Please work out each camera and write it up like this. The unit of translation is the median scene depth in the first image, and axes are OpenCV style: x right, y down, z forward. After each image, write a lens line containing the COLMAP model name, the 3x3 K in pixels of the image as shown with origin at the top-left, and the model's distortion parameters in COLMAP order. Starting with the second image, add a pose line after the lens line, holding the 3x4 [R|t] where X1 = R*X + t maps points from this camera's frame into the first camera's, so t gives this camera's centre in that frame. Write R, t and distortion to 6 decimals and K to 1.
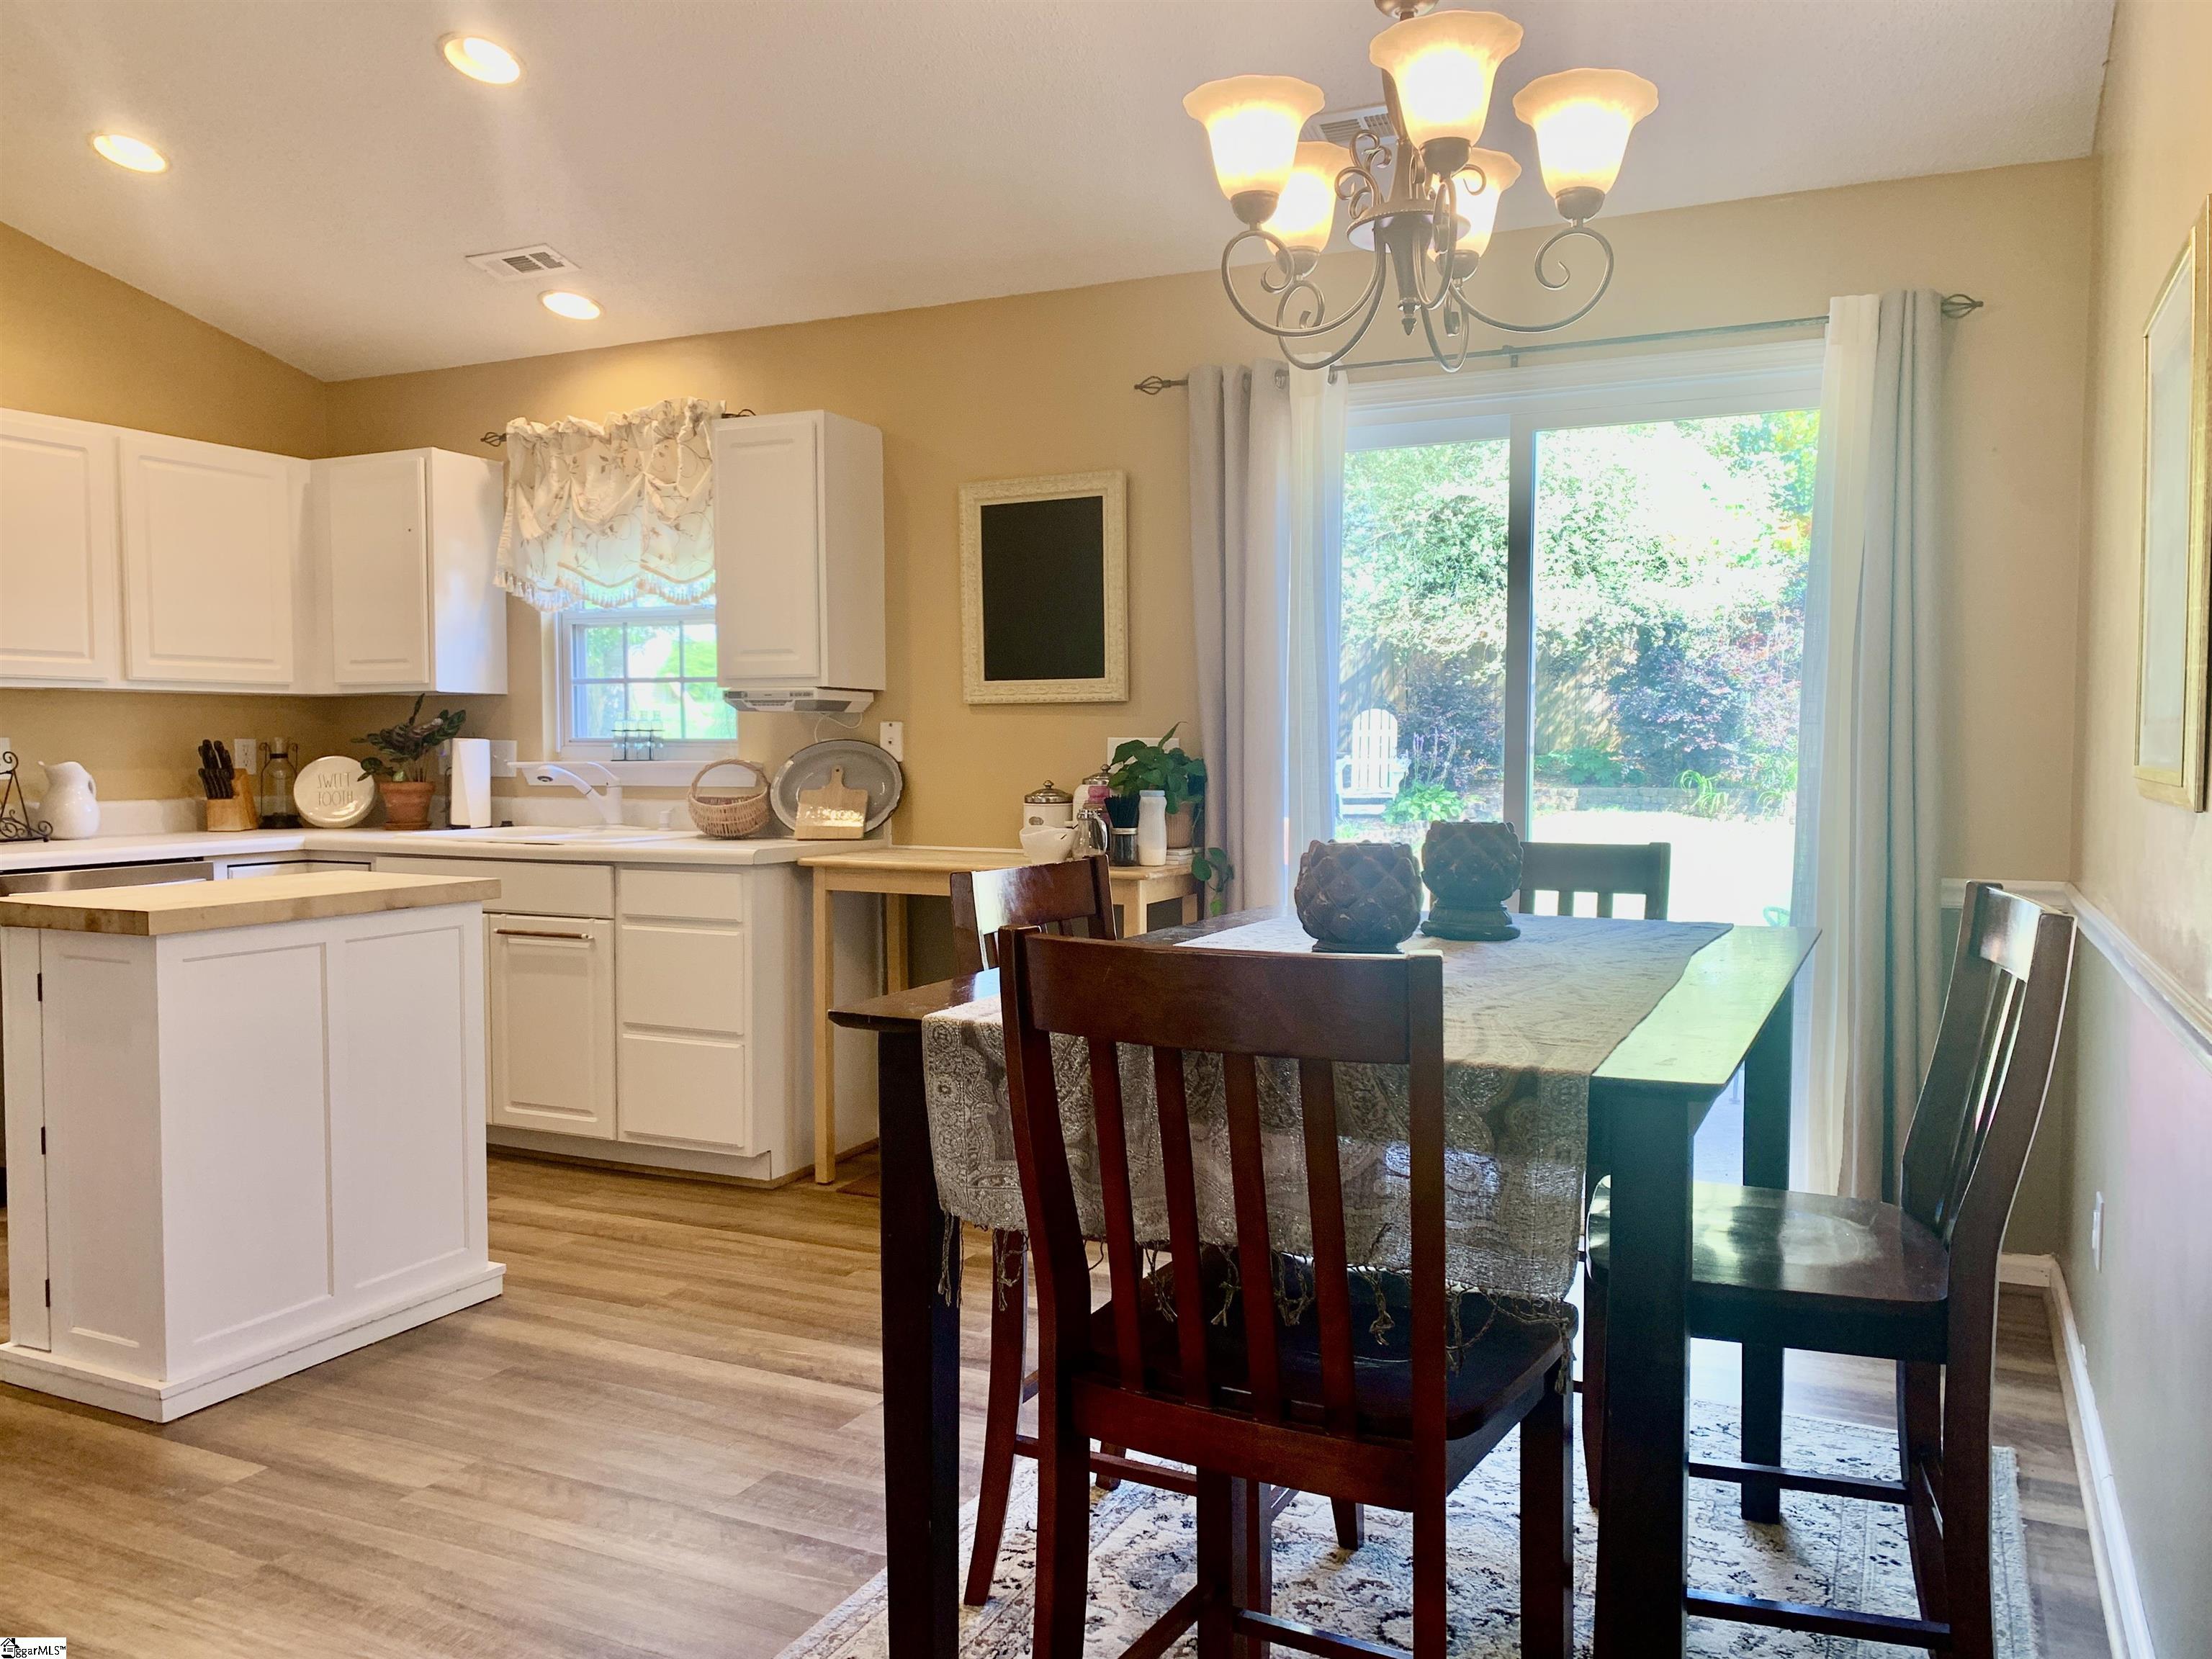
lens RADIAL K [[1710.6, 0, 1108.0], [0, 1710.6, 833.0], [0, 0, 1]] dist [0.068286, -0.075339]
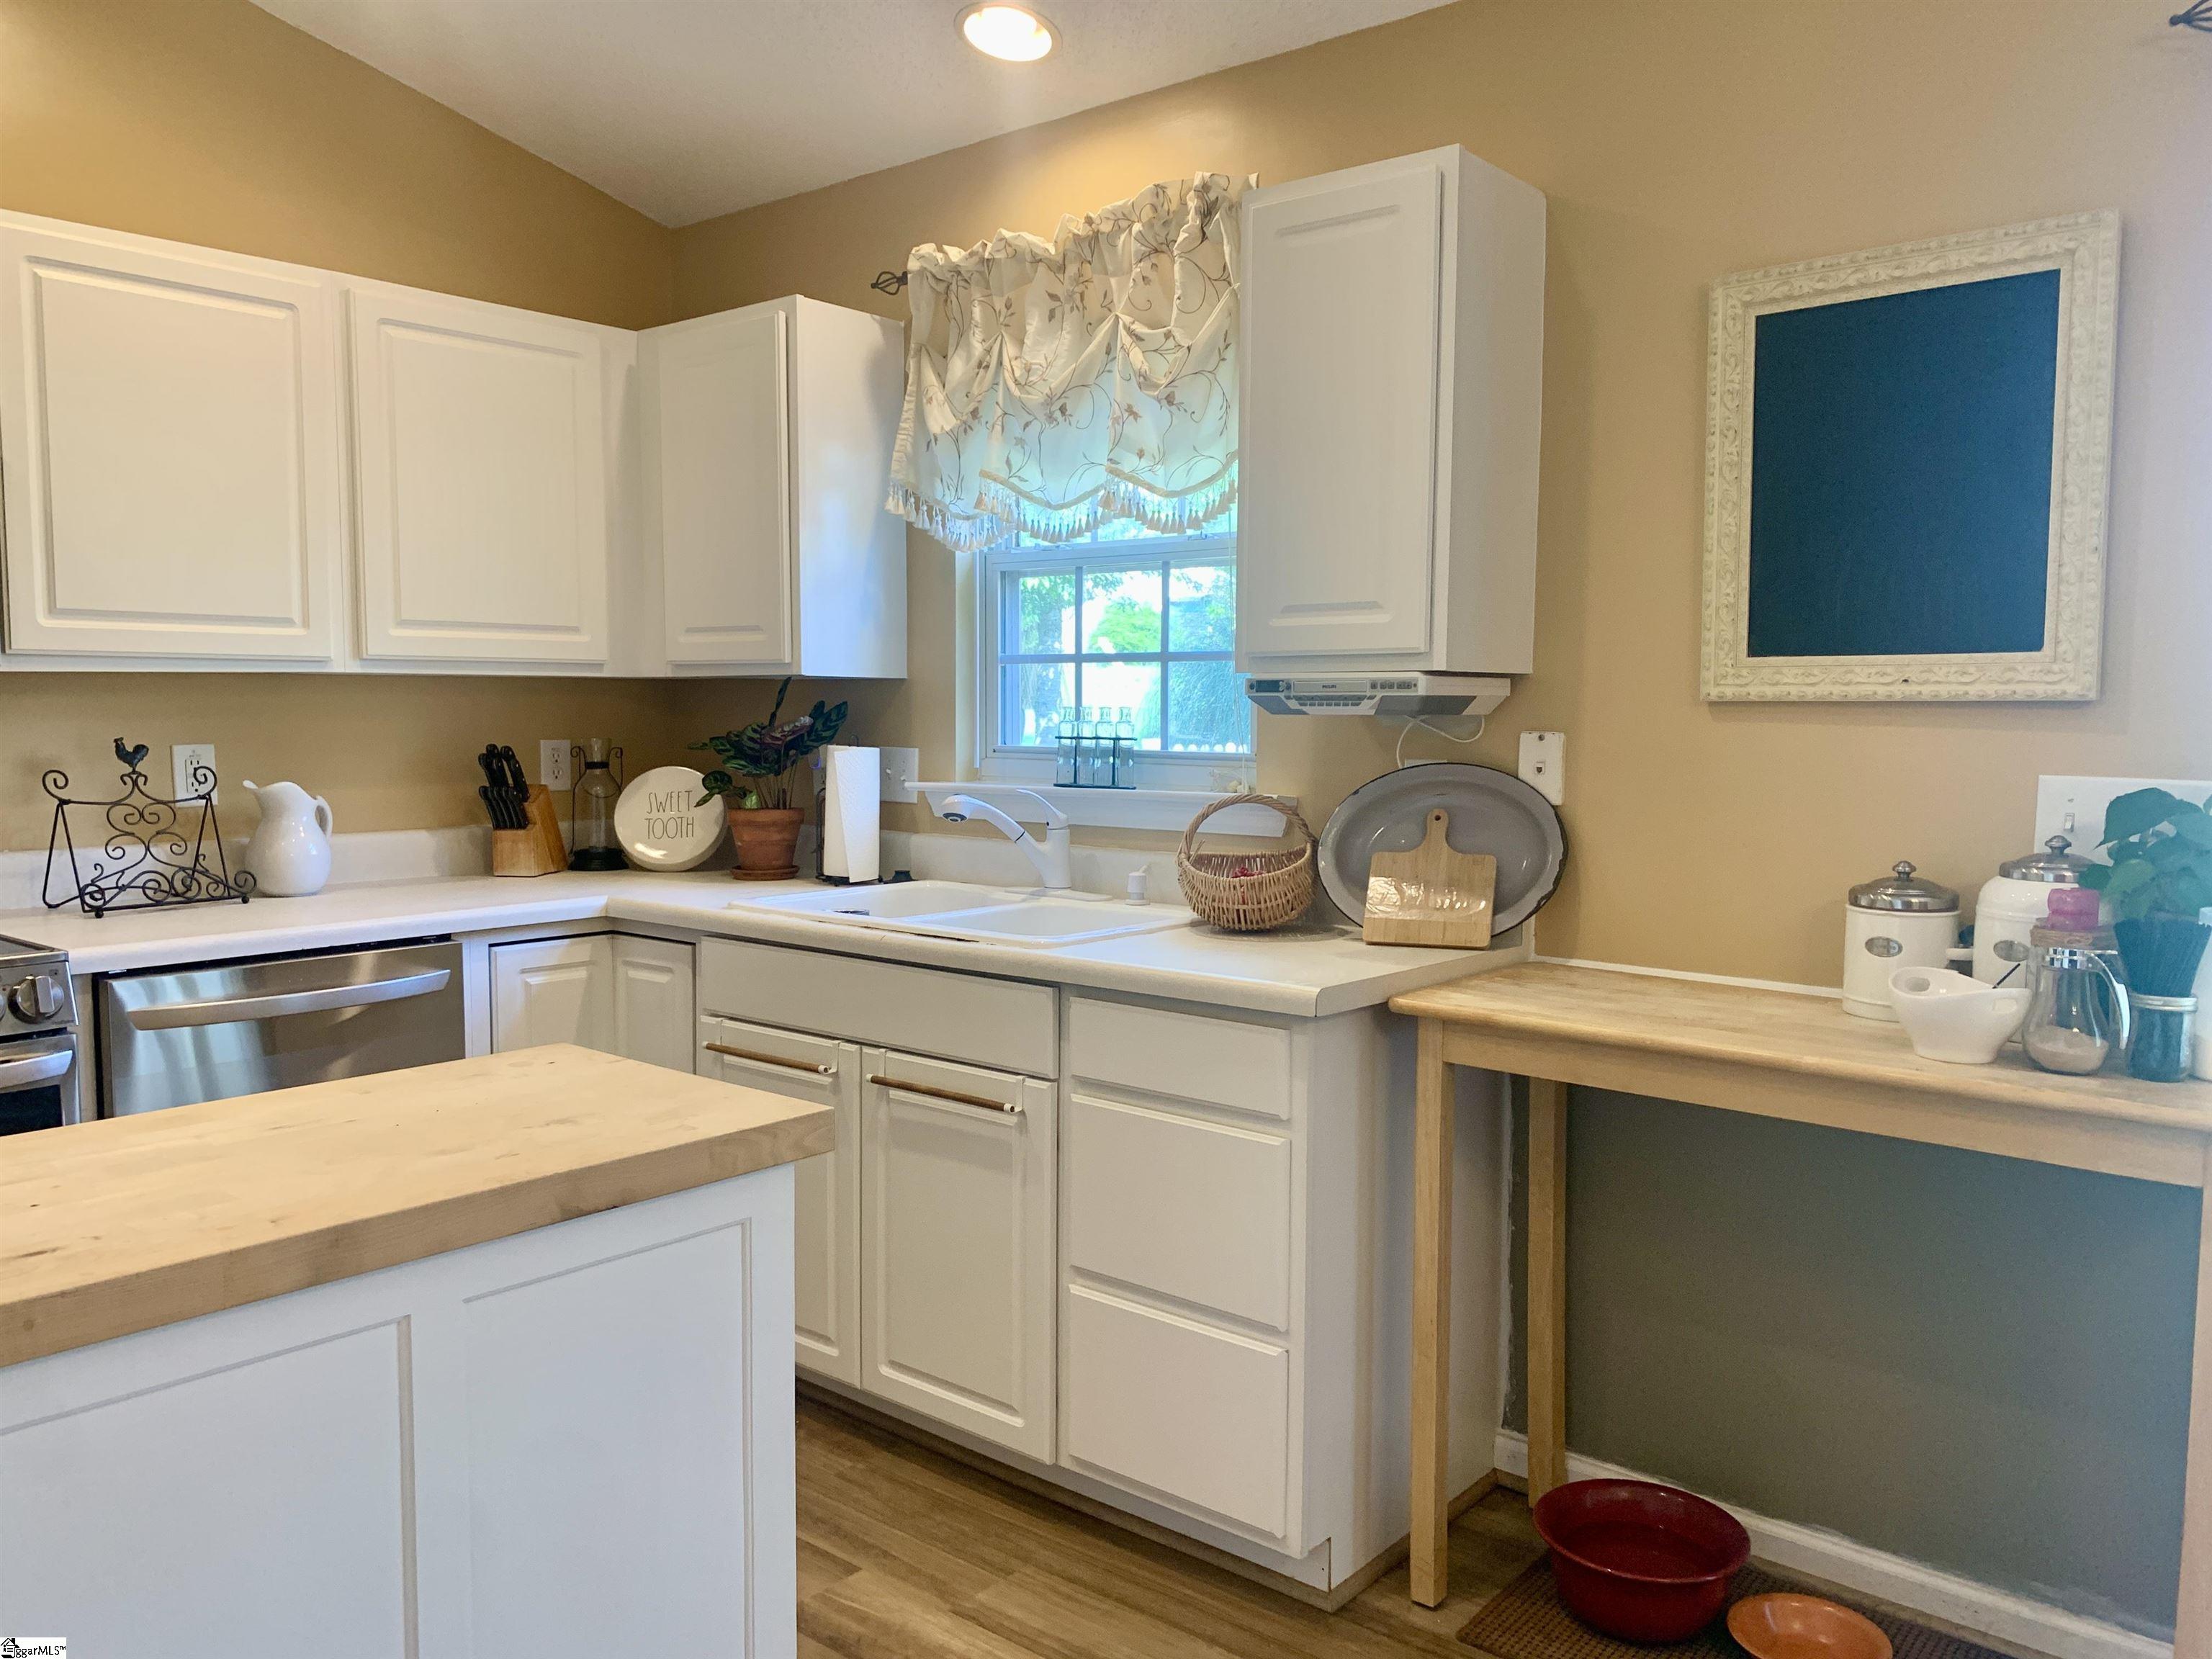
lens RADIAL K [[1710.6, 0, 1101.9], [0, 1710.6, 837.8], [0, 0, 1]] dist [0.068286, -0.075339]
pose [[0.970156, 0.024611, -0.241229, -0.127049], [-0.018679, 0.999465, 0.026849, -0.042278], [0.241760, -0.021542, 0.970097, 0.418407]]
